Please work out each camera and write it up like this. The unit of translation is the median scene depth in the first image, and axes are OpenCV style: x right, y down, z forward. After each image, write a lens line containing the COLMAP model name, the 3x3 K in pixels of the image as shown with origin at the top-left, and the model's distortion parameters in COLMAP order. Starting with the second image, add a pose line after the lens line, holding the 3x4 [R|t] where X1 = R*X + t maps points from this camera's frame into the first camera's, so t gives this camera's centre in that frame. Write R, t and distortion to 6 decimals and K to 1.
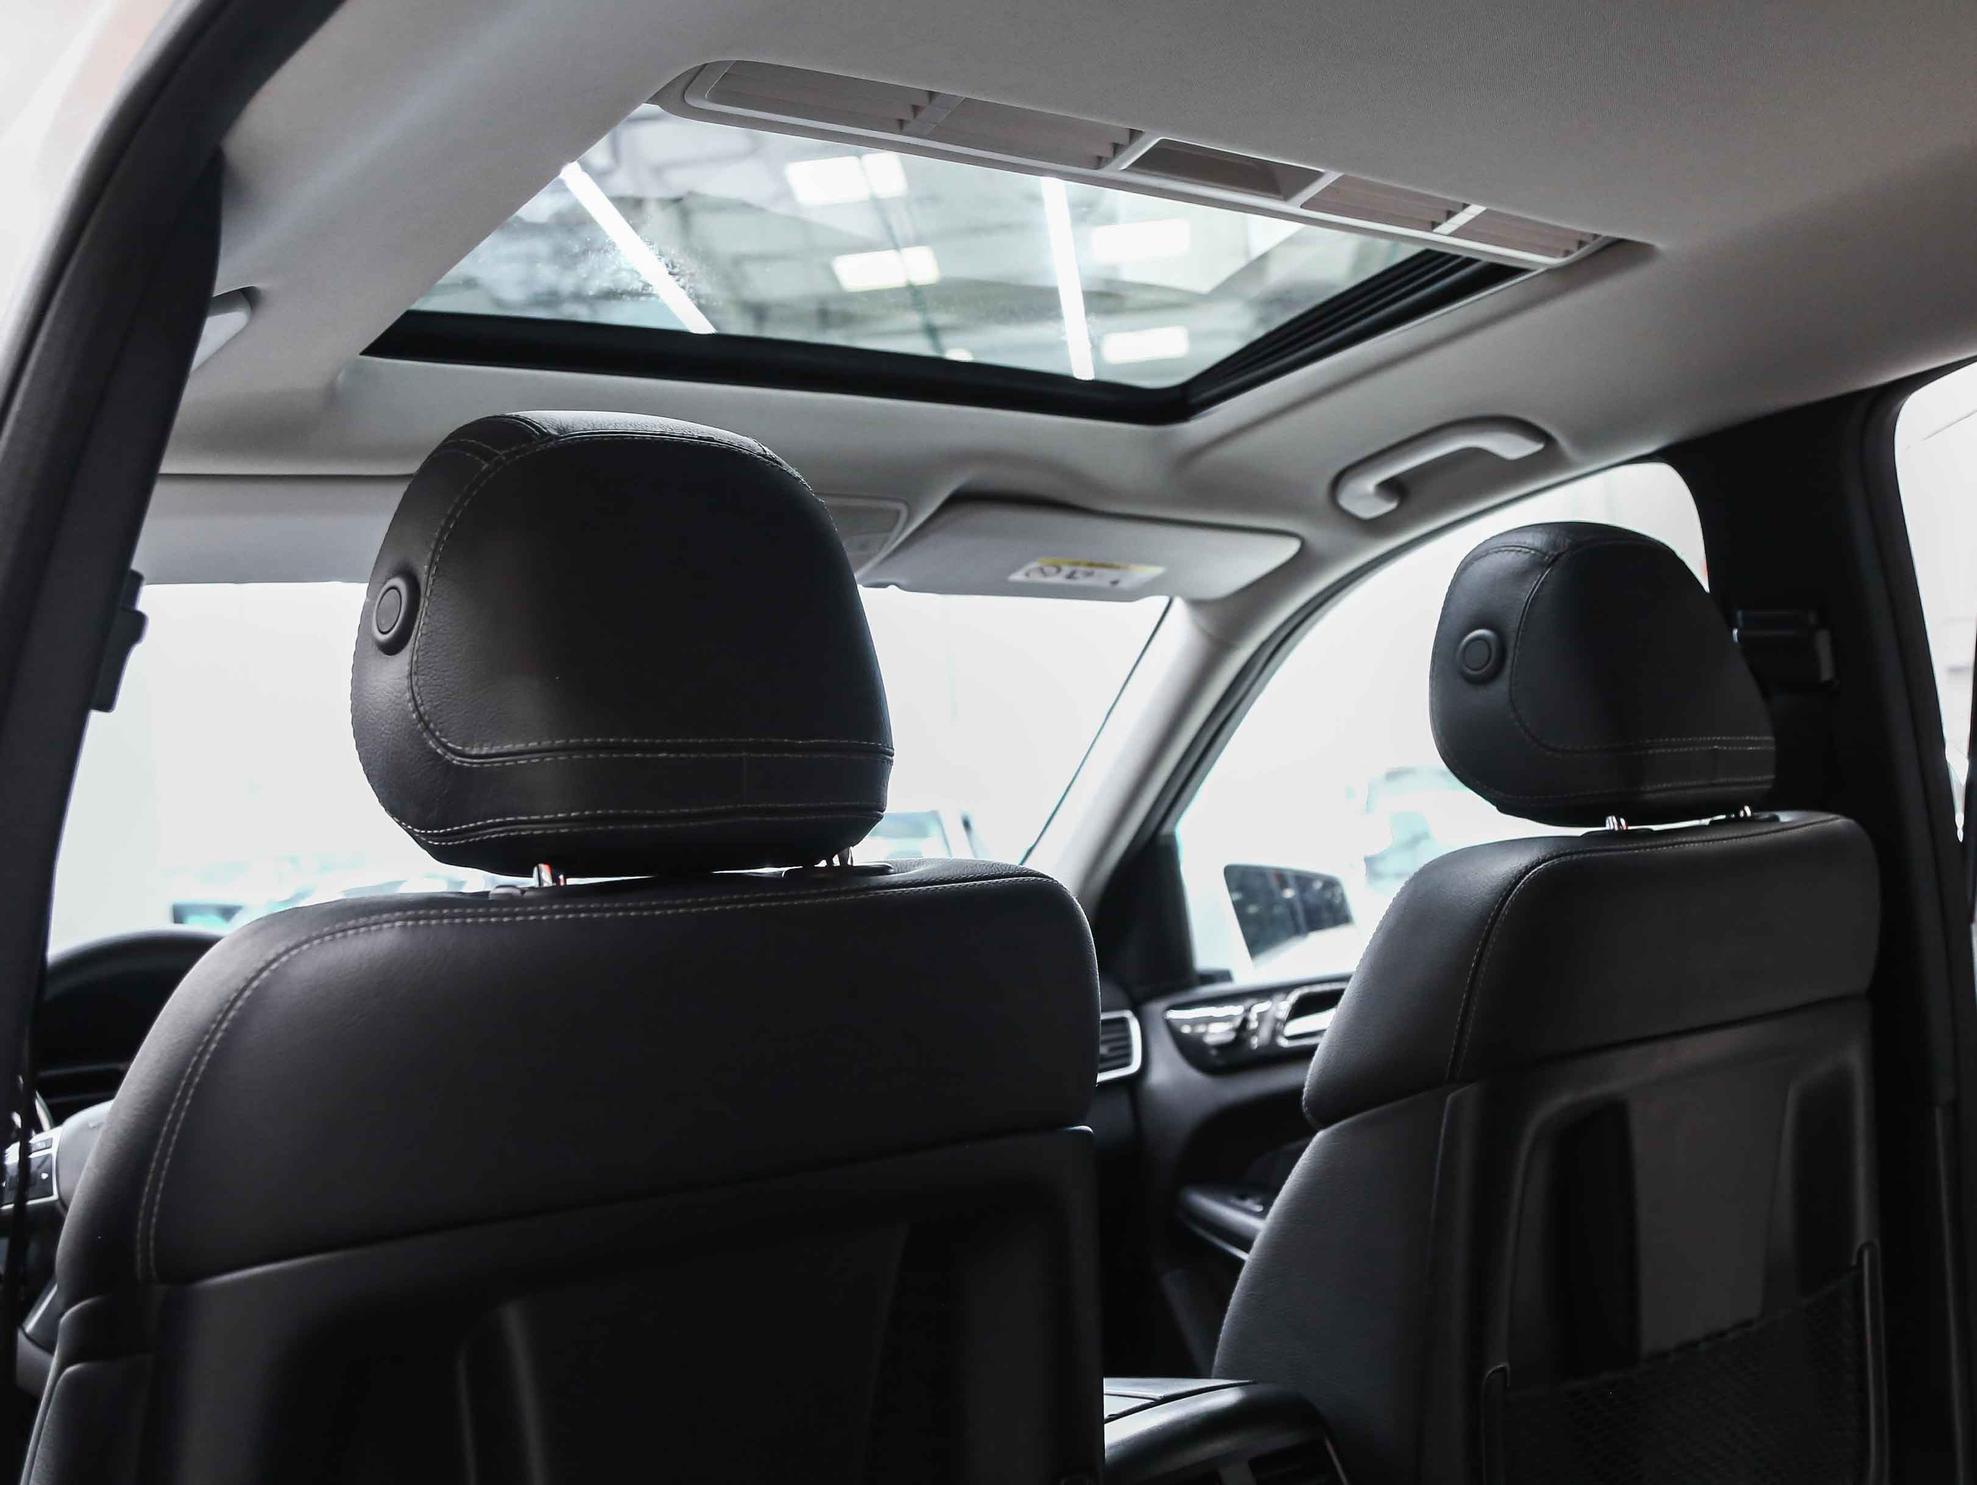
lens RADIAL K [[1912.3, 0, 988.5], [0, 1912.3, 742.5], [0, 0, 1]] dist [0.004089, 0.002881]
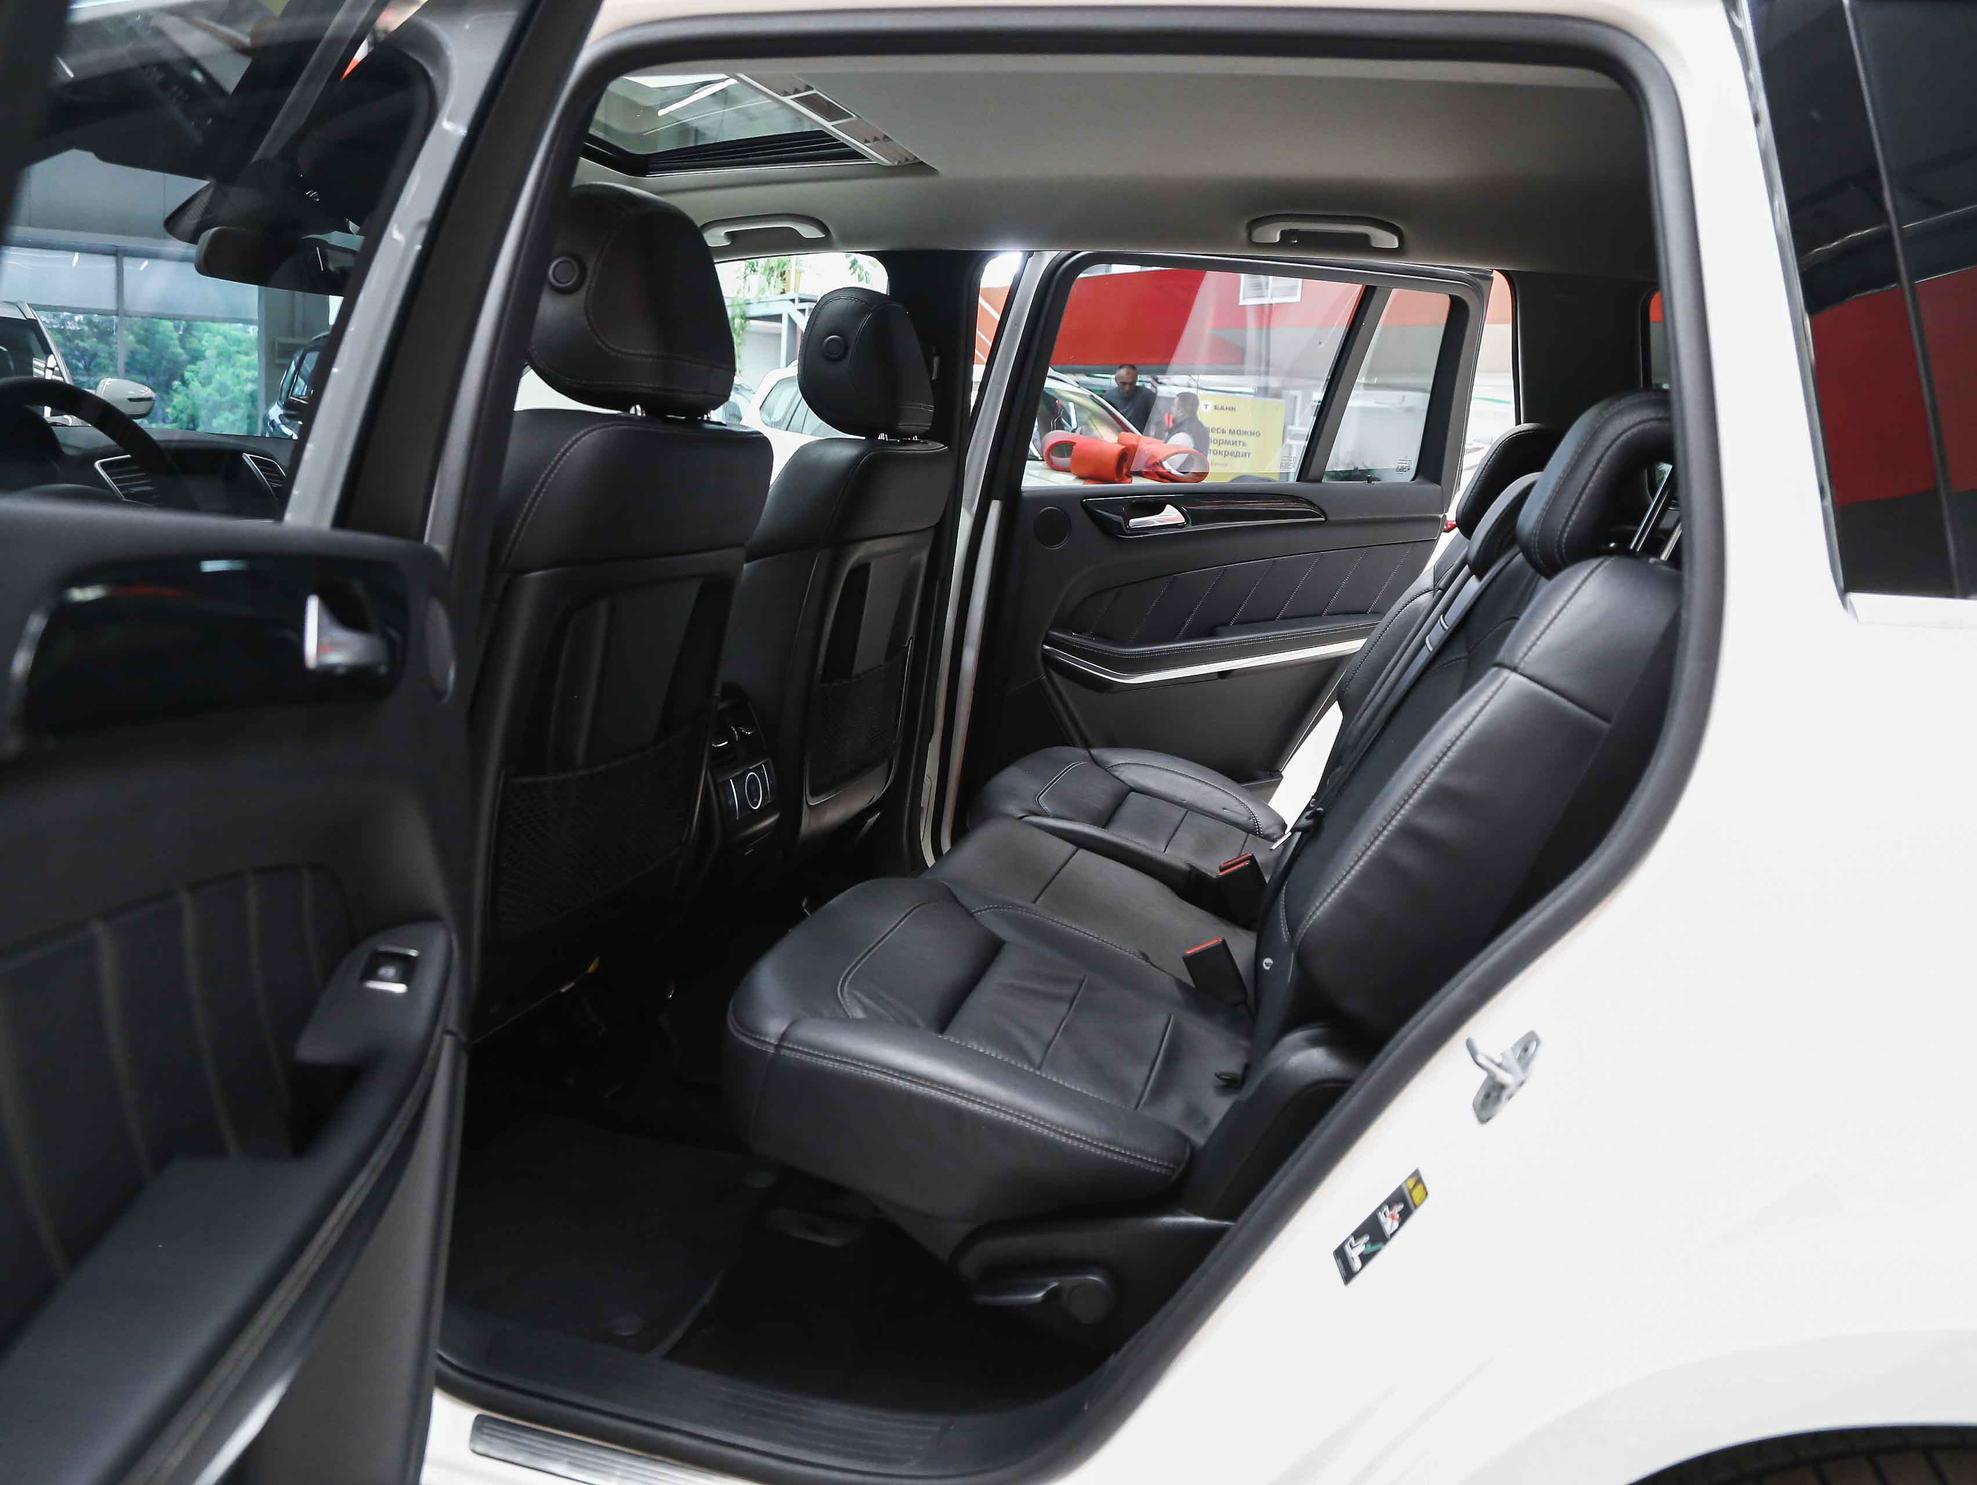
lens RADIAL K [[1556.8, 0, 988.5], [0, 1556.8, 742.5], [0, 0, 1]] dist [-0.130905, 0.079720]
pose [[0.746800, -0.003977, 0.665037, -0.725059], [-0.162207, 0.968693, 0.187942, 0.026897], [-0.644965, -0.248228, 0.722775, -0.419013]]
